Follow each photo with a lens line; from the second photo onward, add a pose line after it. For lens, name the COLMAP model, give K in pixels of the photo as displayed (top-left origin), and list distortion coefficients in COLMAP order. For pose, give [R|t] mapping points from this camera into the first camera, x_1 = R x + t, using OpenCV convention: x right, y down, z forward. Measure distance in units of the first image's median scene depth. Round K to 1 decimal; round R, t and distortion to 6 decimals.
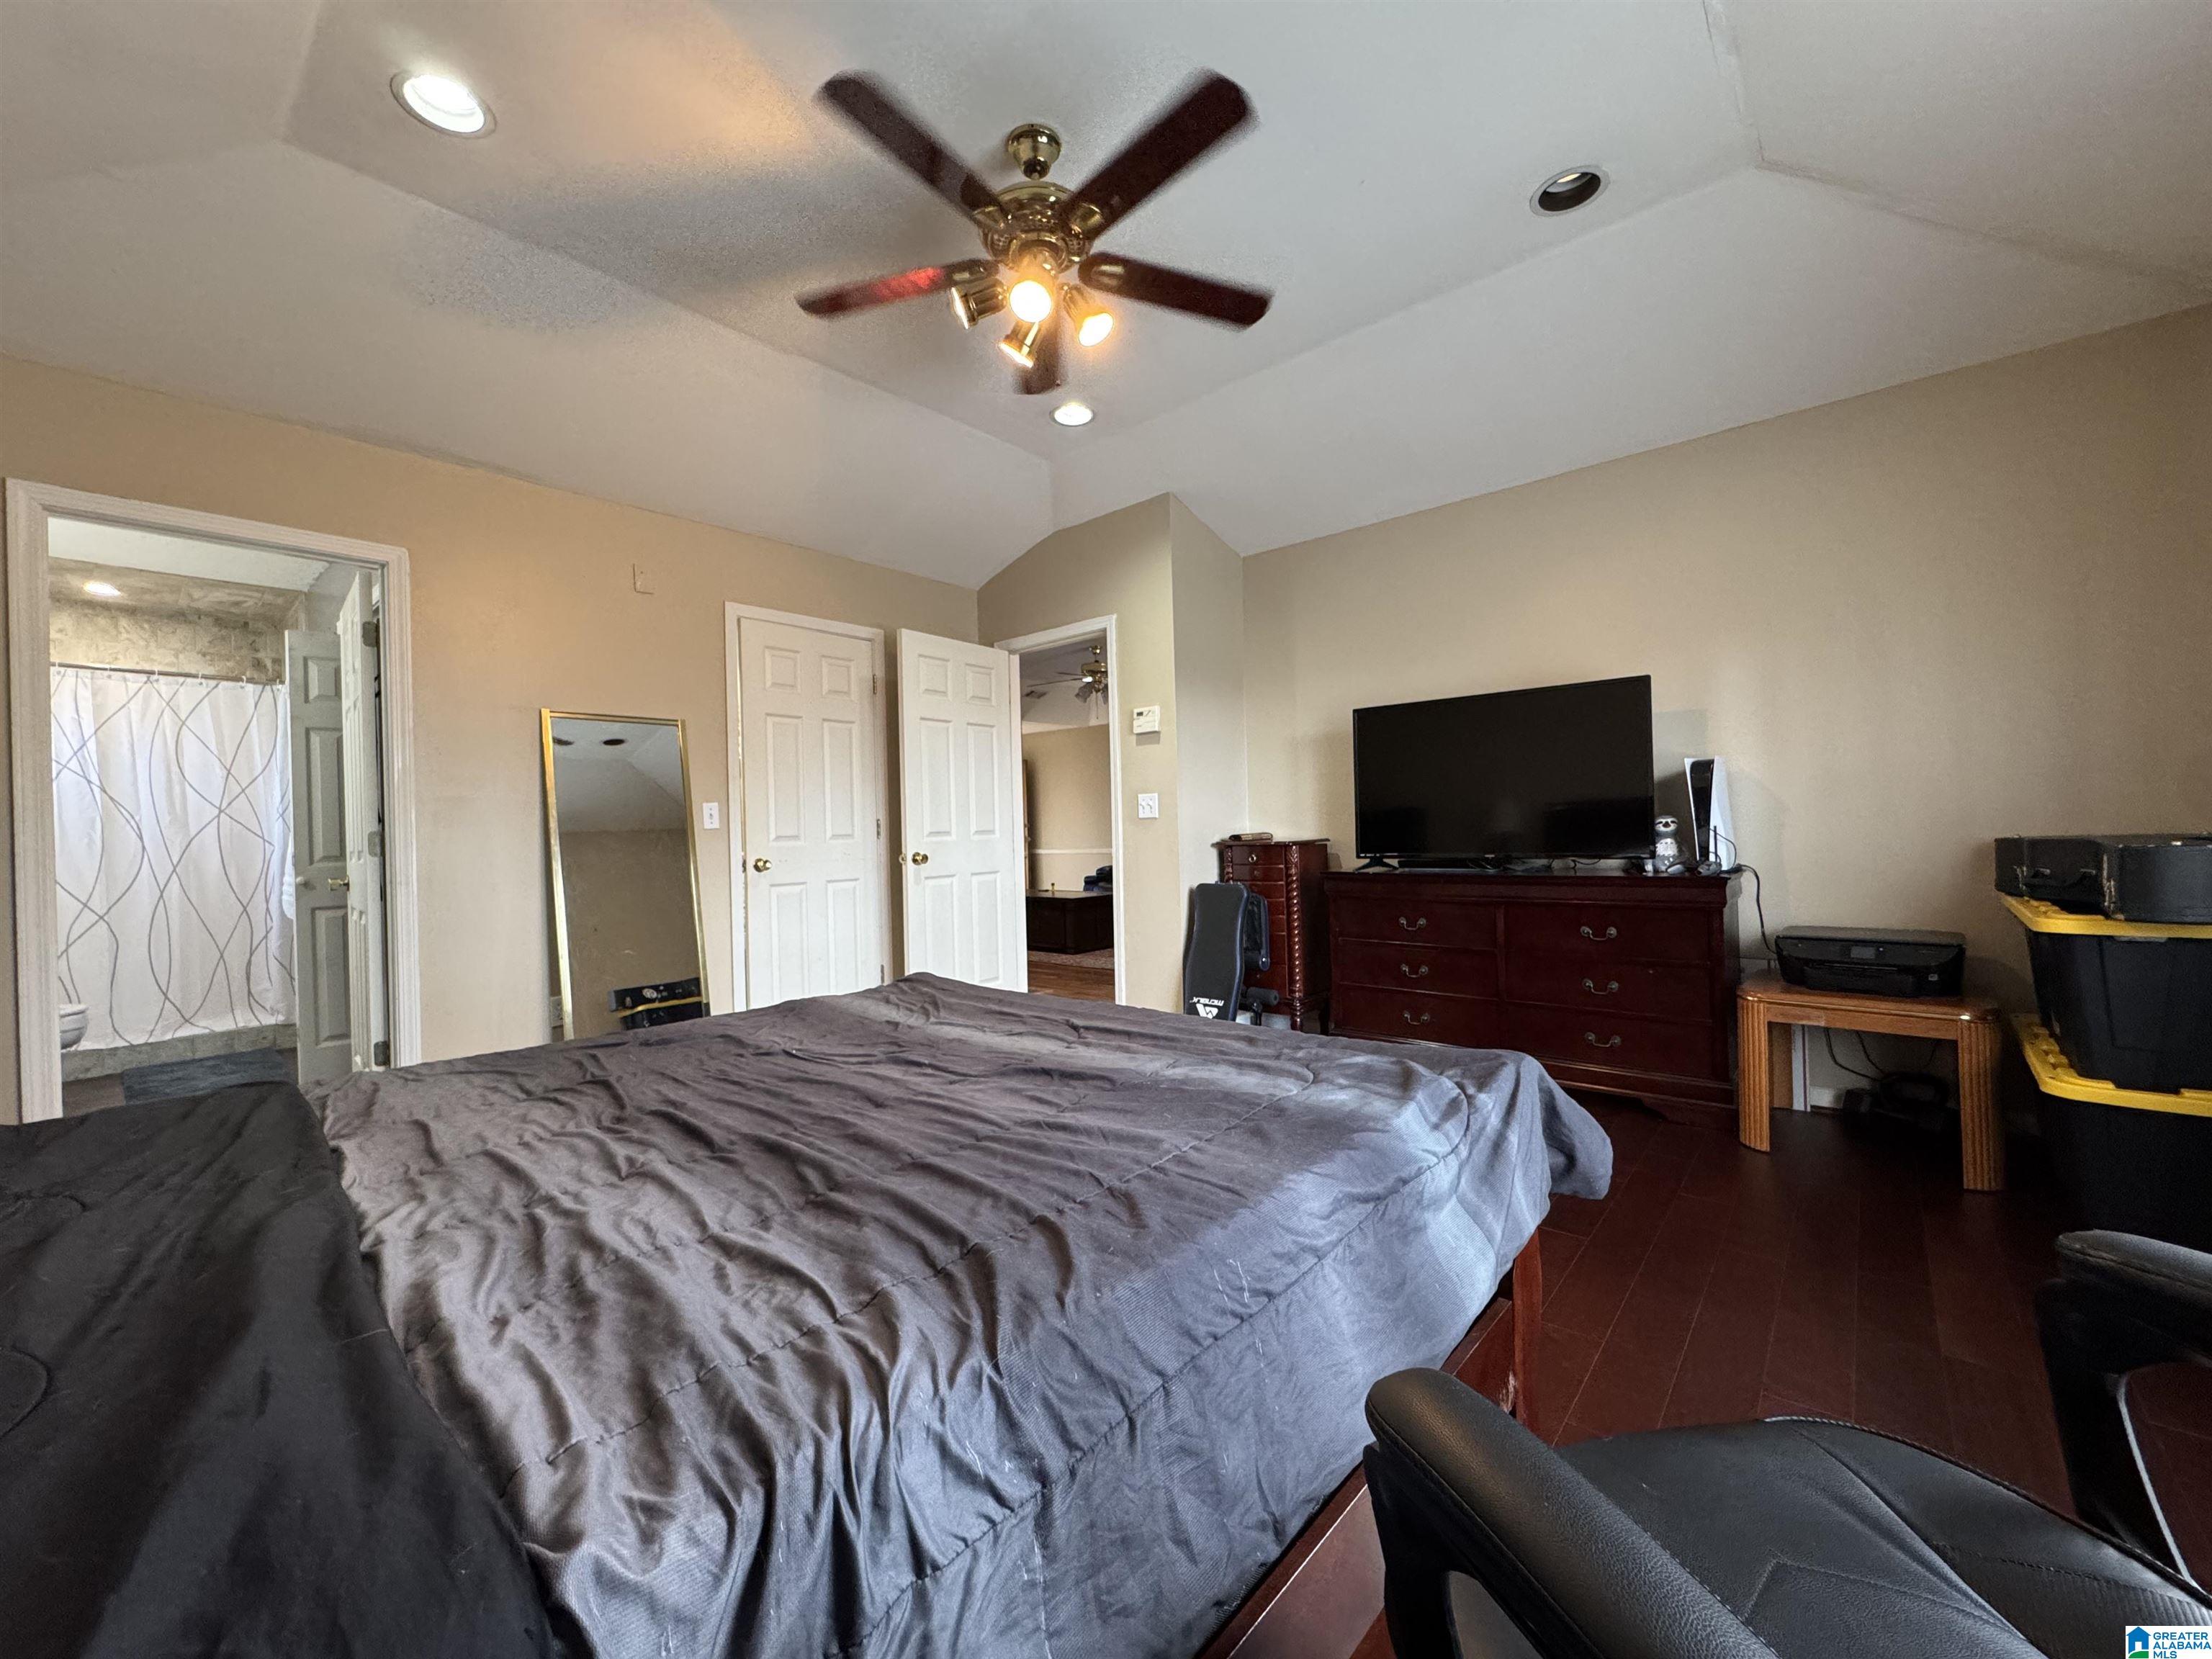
lens RADIAL K [[887.1, 0, 1102.4], [0, 887.1, 833.8], [0, 0, 1]] dist [-0.002116, 0.000937]
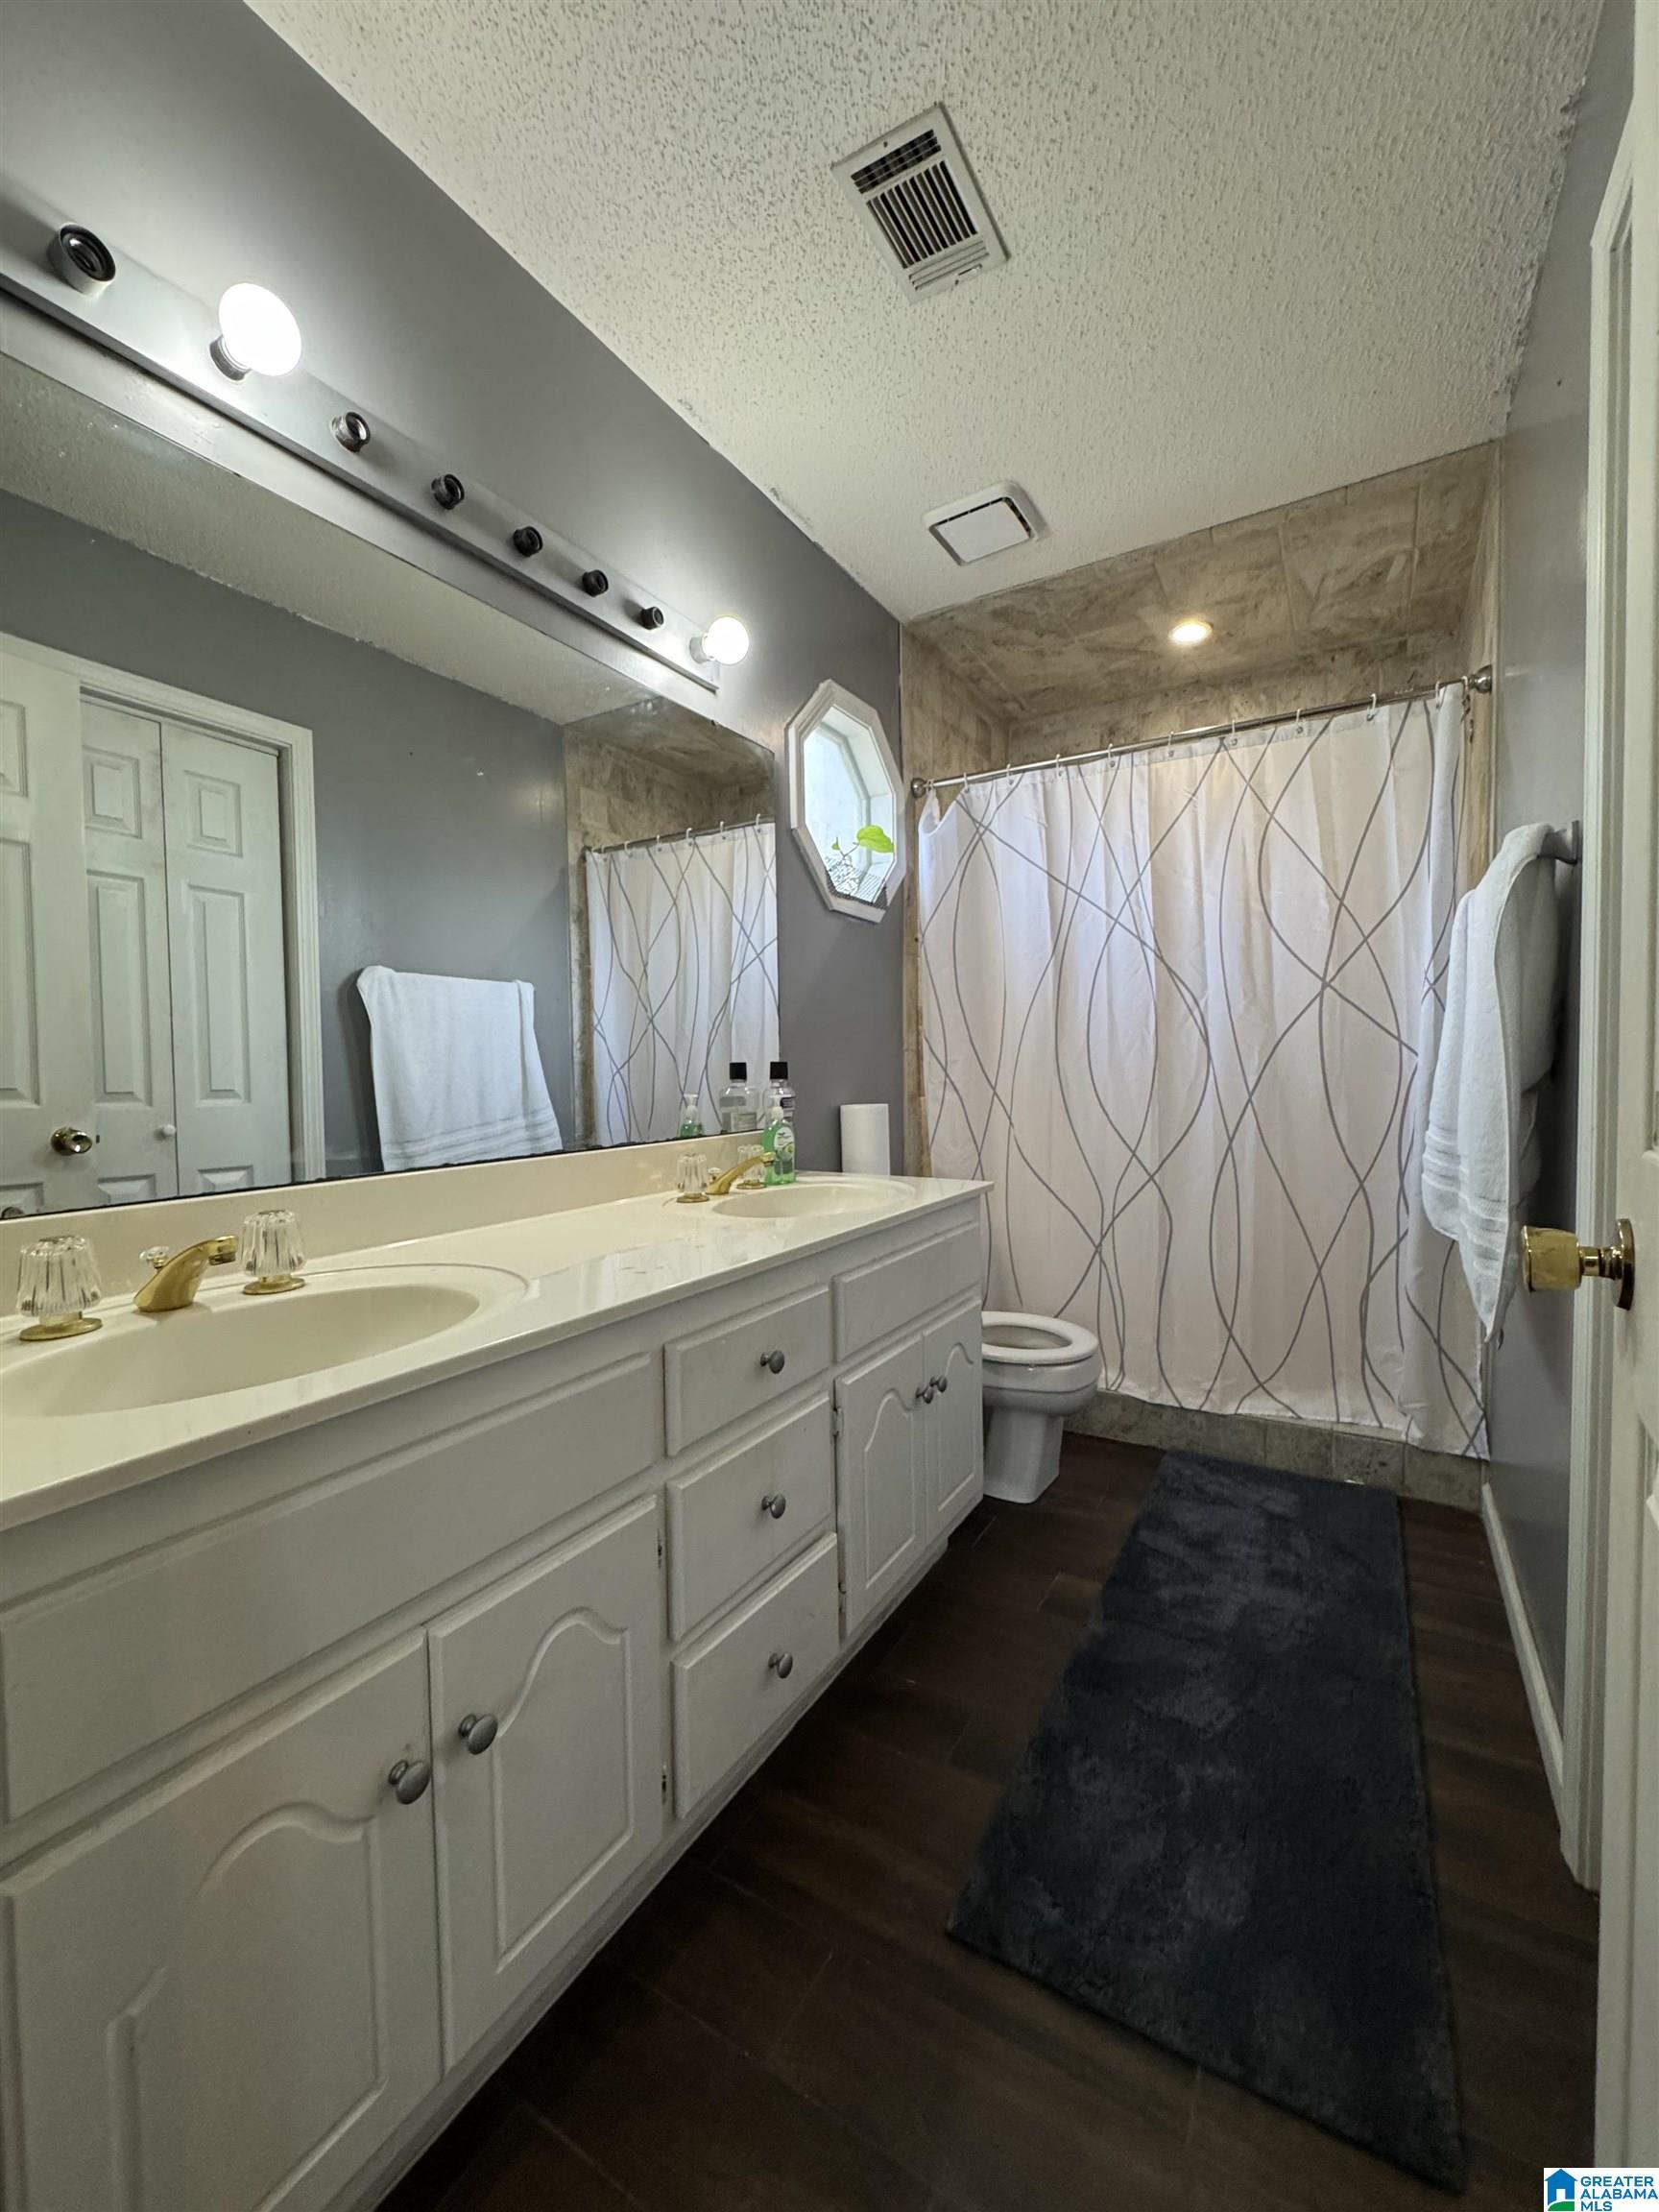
lens RADIAL K [[887.1, 0, 825.8], [0, 887.1, 1093.4], [0, 0, 1]] dist [-0.002116, 0.000937]
pose [[0.182482, 0.058648, -0.981458, -0.570502], [0.007225, 0.998112, 0.060987, 0.002880], [0.983183, -0.018220, 0.181714, 0.650719]]
